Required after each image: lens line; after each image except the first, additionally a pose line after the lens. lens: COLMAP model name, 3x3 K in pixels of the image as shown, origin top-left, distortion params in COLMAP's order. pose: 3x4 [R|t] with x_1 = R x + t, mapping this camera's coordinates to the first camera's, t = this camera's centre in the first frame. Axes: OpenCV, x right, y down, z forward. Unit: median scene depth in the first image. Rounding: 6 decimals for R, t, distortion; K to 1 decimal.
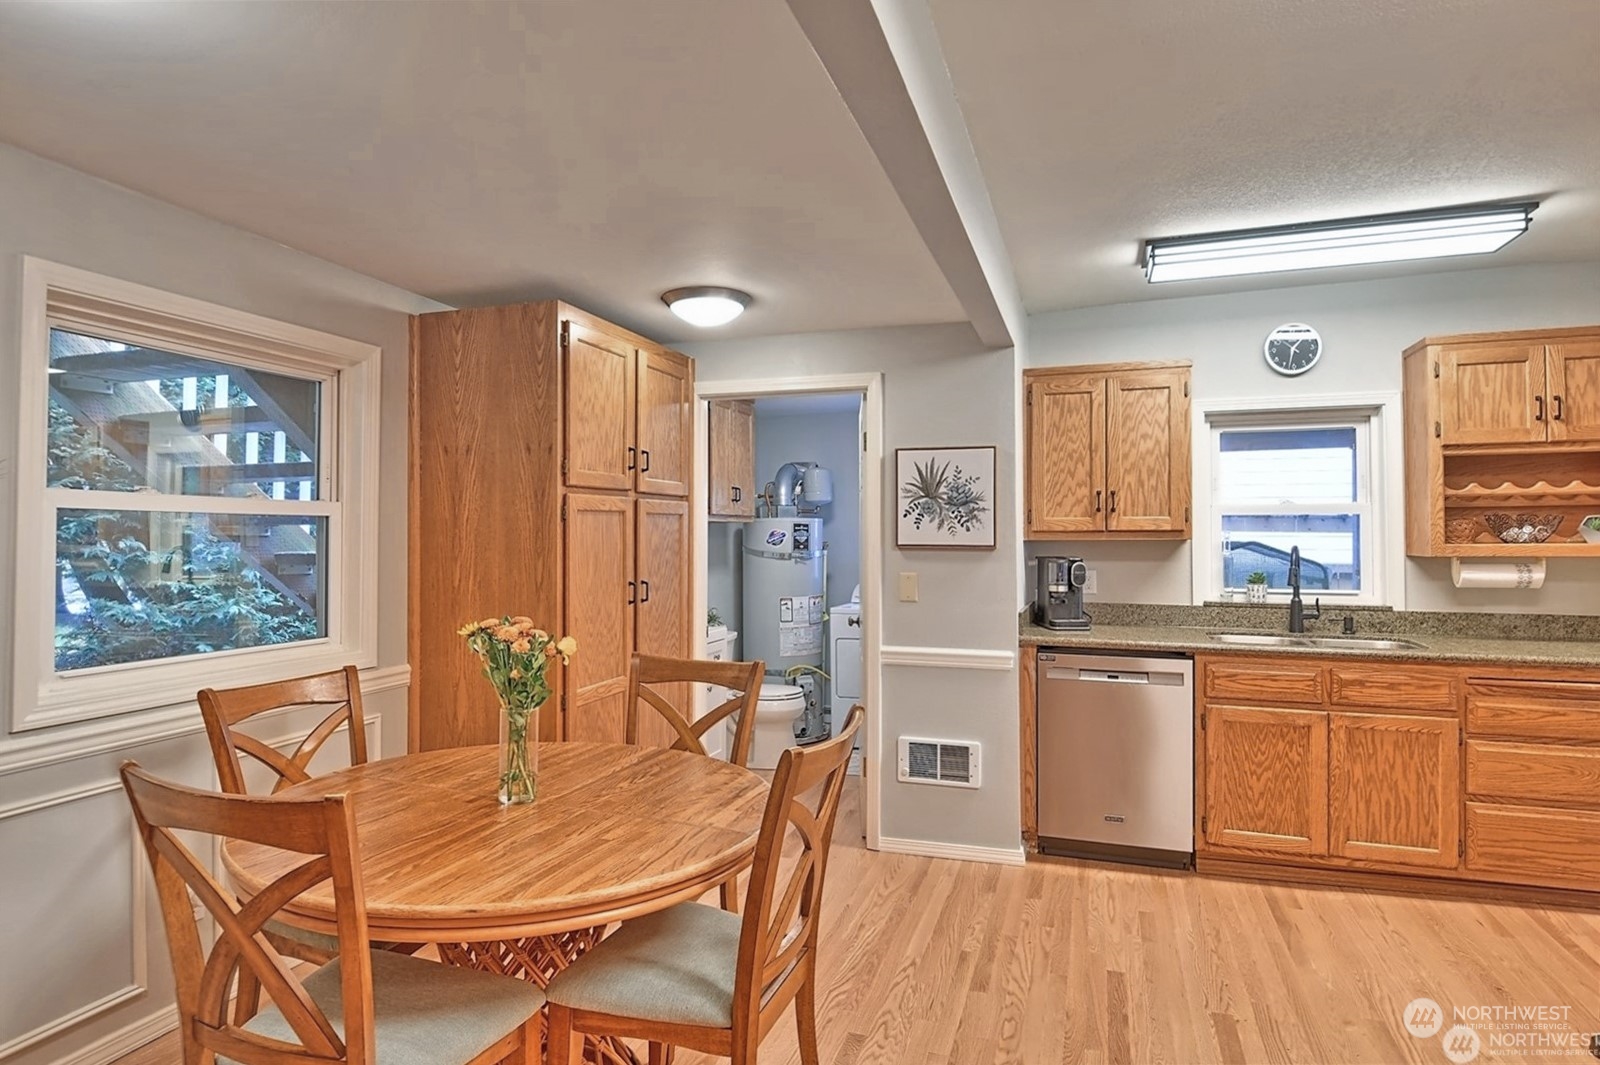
lens RADIAL K [[907.3, 0, 790.3], [0, 907.3, 526.6], [0, 0, 1]] dist [-0.004362, -0.003234]
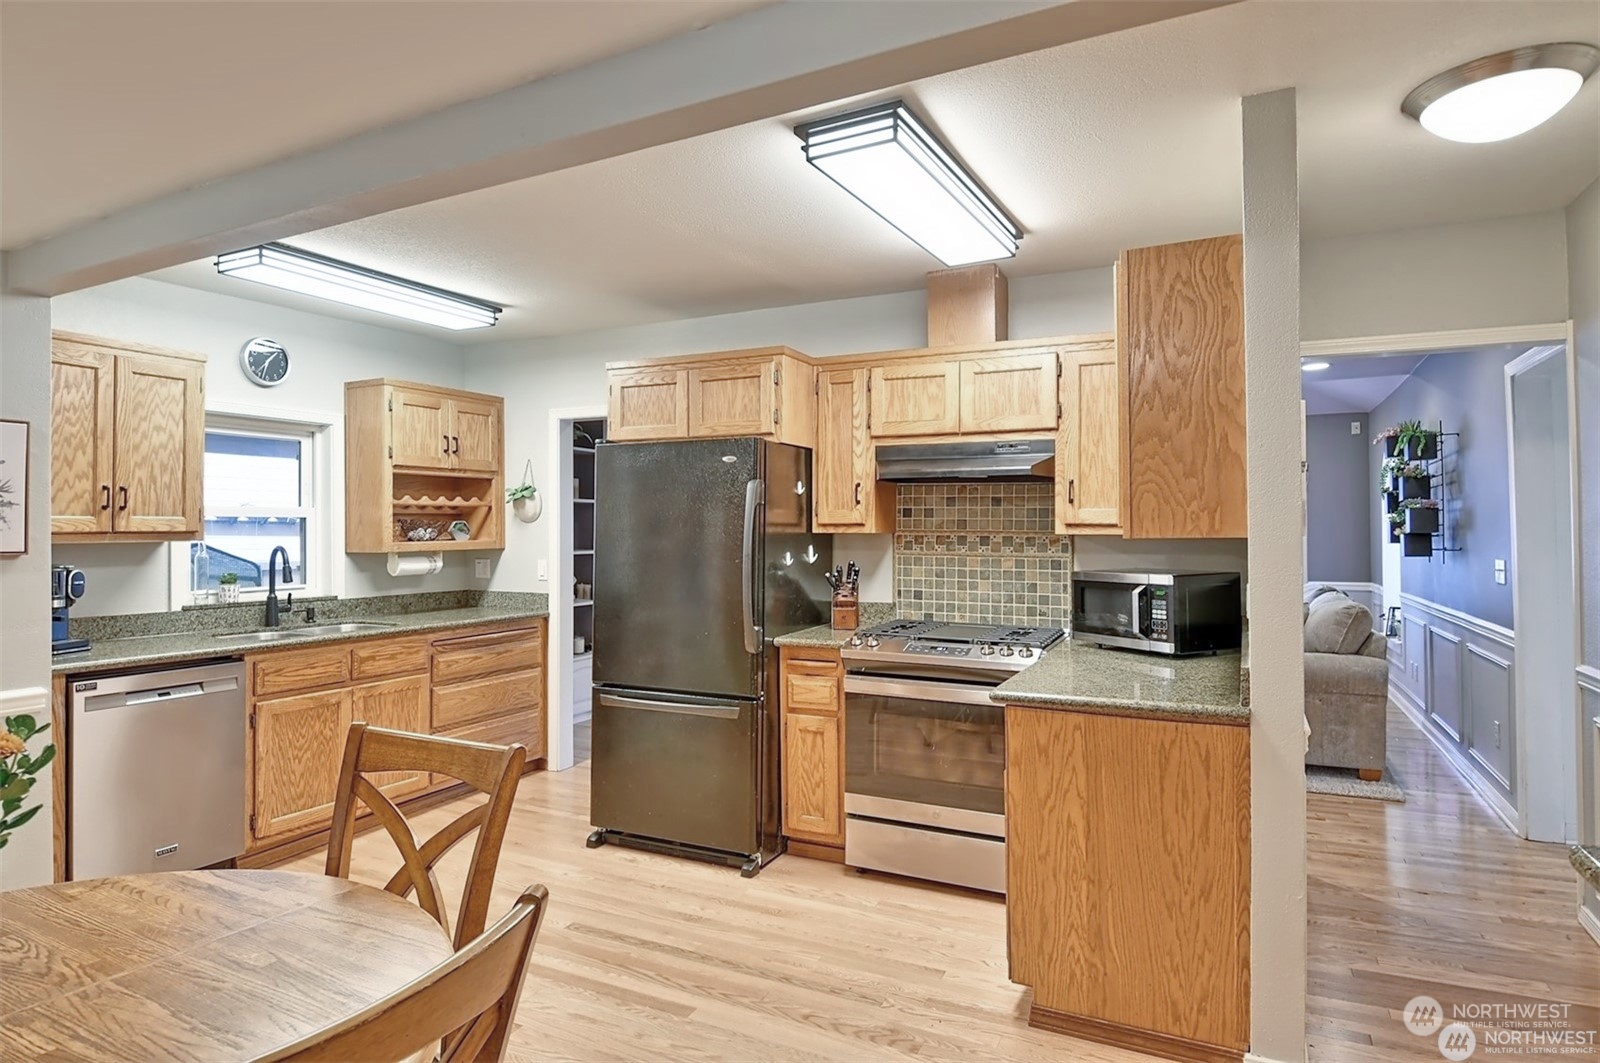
lens RADIAL K [[907.3, 0, 788.9], [0, 907.3, 528.8], [0, 0, 1]] dist [-0.004362, -0.003234]
pose [[0.130943, 0.003309, 0.991384, -0.437889], [-0.003337, 0.999990, -0.002897, 0.002009], [-0.991384, -0.002929, 0.130953, 0.257848]]
